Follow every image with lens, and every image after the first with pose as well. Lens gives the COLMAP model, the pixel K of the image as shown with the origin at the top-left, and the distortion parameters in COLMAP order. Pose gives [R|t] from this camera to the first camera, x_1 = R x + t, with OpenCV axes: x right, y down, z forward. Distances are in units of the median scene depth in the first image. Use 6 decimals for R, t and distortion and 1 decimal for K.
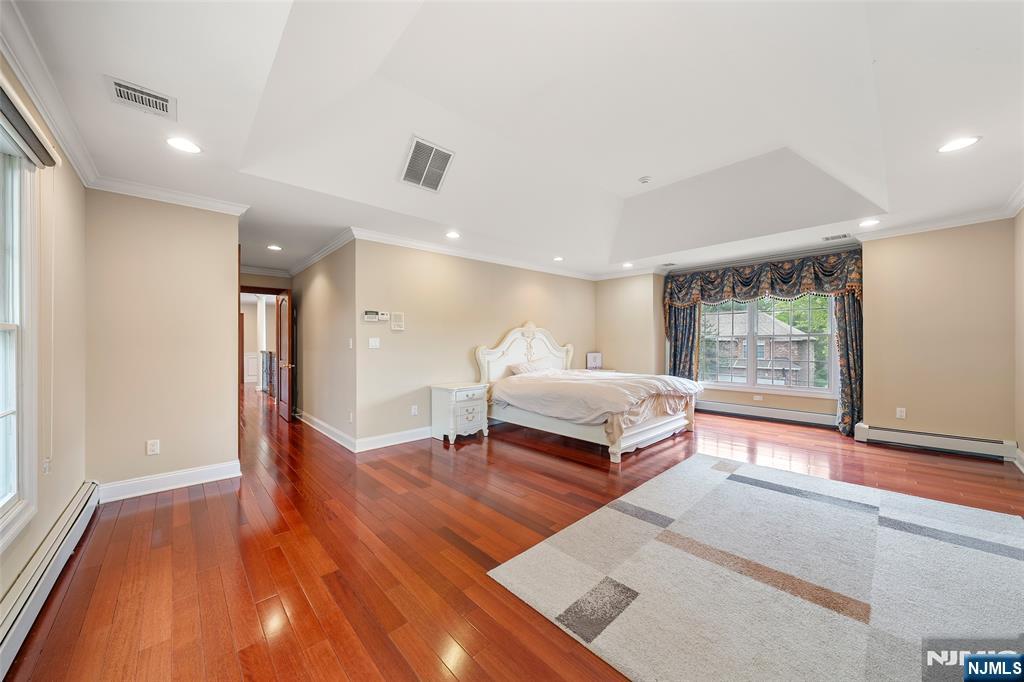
lens RADIAL K [[353.4, 0, 506.4], [0, 353.4, 343.8], [0, 0, 1]] dist [-0.002784, -0.000163]
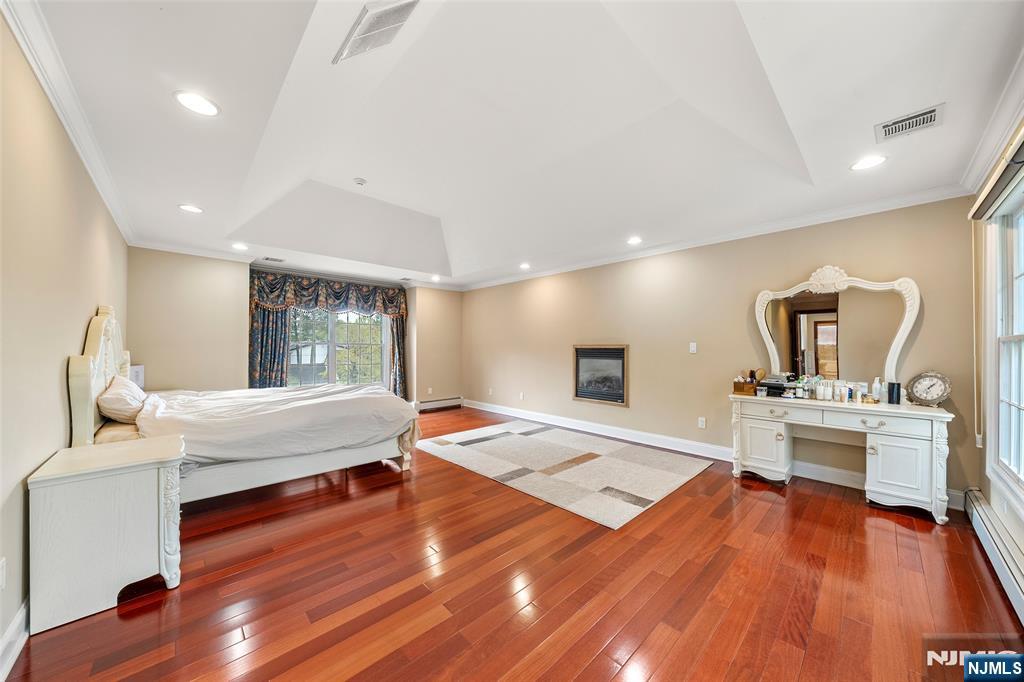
lens RADIAL K [[353.4, 0, 506.5], [0, 353.4, 348.1], [0, 0, 1]] dist [-0.002784, -0.000163]
pose [[-0.003613, 0.008071, 0.999961, -0.507389], [-0.001049, 0.999967, -0.008075, 0.000578], [-0.999993, -0.001078, -0.003605, 0.529725]]
